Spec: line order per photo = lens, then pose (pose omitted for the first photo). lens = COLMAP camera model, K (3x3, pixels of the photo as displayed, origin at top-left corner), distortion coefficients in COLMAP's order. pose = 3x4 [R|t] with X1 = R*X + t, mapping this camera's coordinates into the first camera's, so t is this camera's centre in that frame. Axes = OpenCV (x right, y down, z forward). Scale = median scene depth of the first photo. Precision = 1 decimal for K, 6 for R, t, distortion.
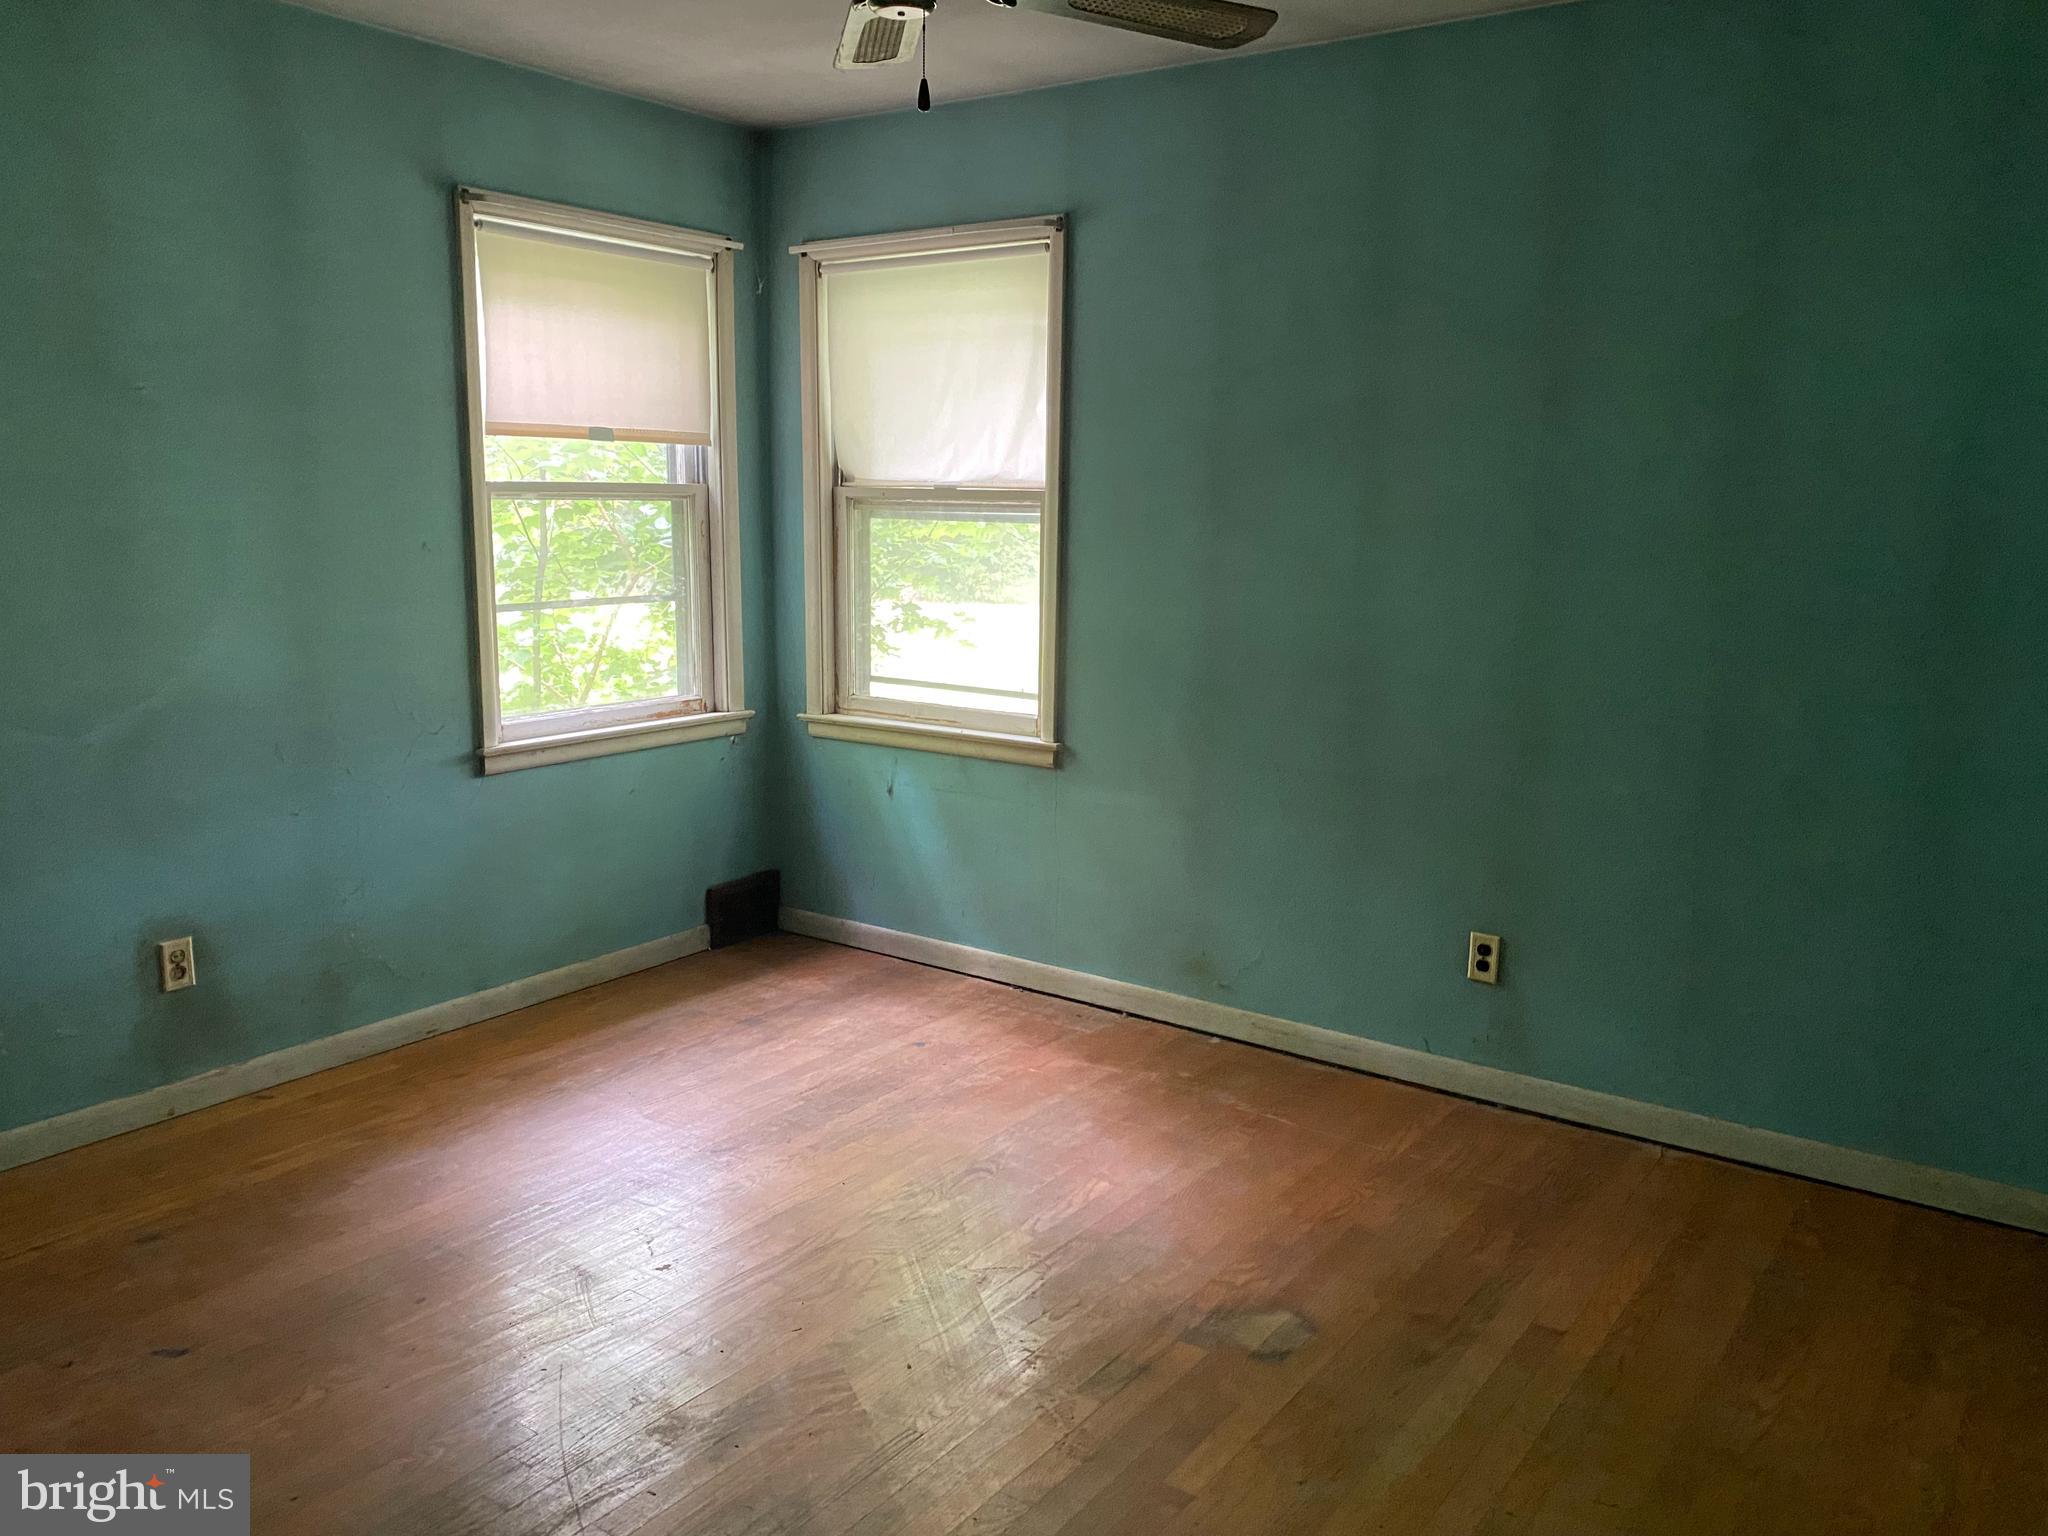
lens RADIAL K [[1537.7, 0, 1020.7], [0, 1537.7, 759.1], [0, 0, 1]] dist [0.060773, -0.080673]
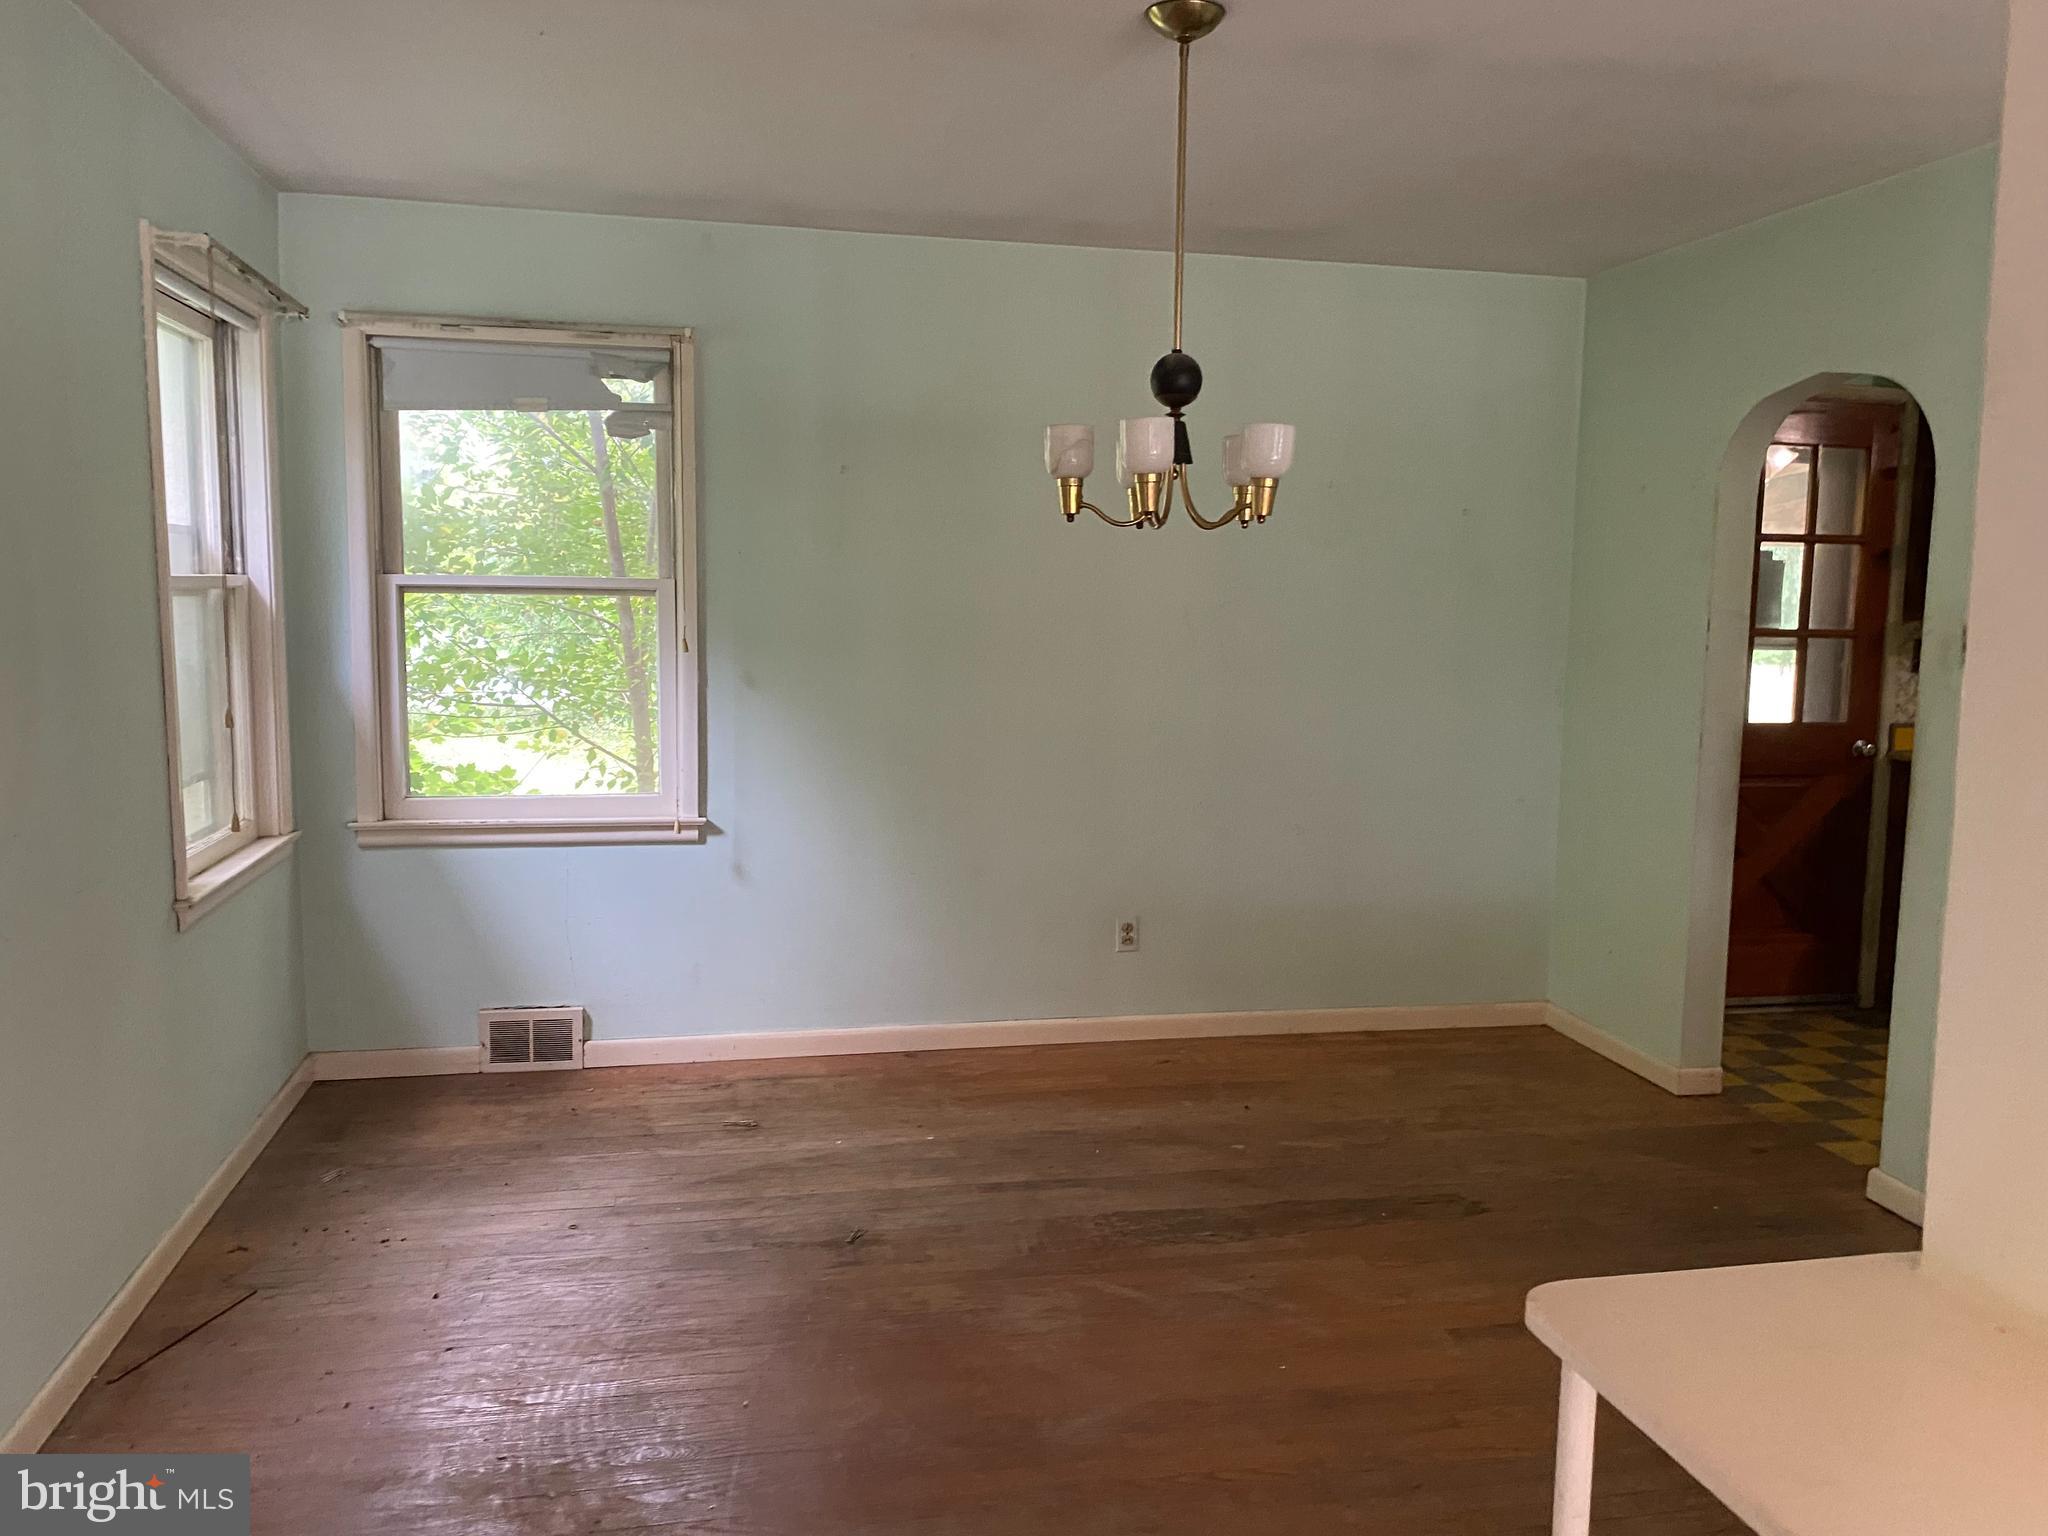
lens RADIAL K [[1537.7, 0, 1020.7], [0, 1537.7, 759.1], [0, 0, 1]] dist [0.060773, -0.080673]
pose [[0.711800, -0.085619, 0.697144, -0.561796], [0.109831, 0.993901, 0.009924, -0.037933], [-0.693741, 0.069504, 0.716863, 0.077610]]
